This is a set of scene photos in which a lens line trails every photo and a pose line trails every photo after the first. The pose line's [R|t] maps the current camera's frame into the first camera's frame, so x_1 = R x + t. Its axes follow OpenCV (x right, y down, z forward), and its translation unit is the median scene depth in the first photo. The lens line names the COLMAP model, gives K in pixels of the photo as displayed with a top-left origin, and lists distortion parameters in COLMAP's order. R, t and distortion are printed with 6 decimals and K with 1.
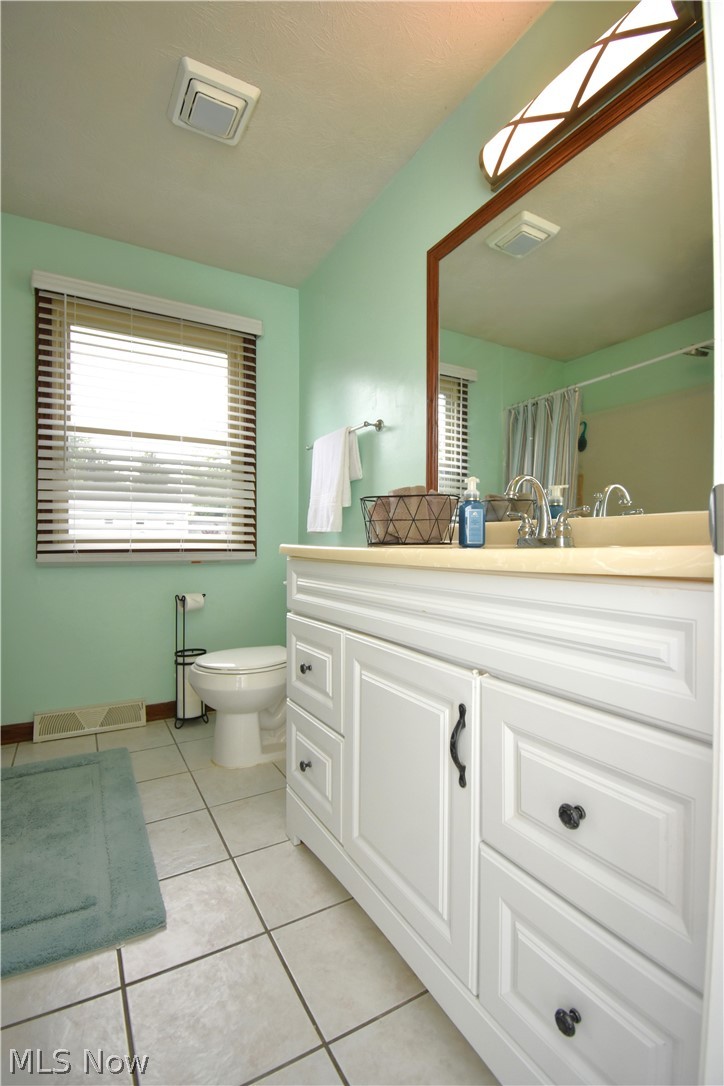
lens RADIAL K [[498.4, 0, 362.0], [0, 498.4, 543.0], [0, 0, 1]] dist [0.025079, -0.031690]
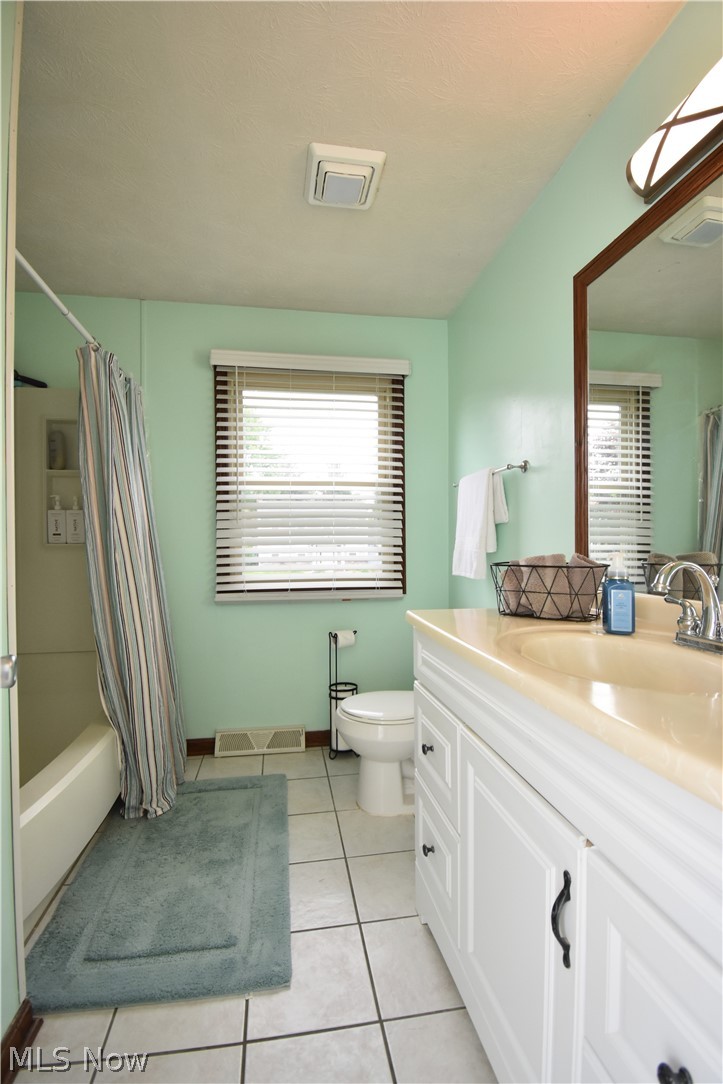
lens RADIAL K [[496.6, 0, 361.5], [0, 496.6, 542.0], [0, 0, 1]] dist [0.024514, -0.030159]
pose [[0.938096, -0.008303, -0.346276, 0.079934], [0.007174, 0.999964, -0.004544, -0.110568], [0.346301, 0.001778, 0.938122, 0.040157]]
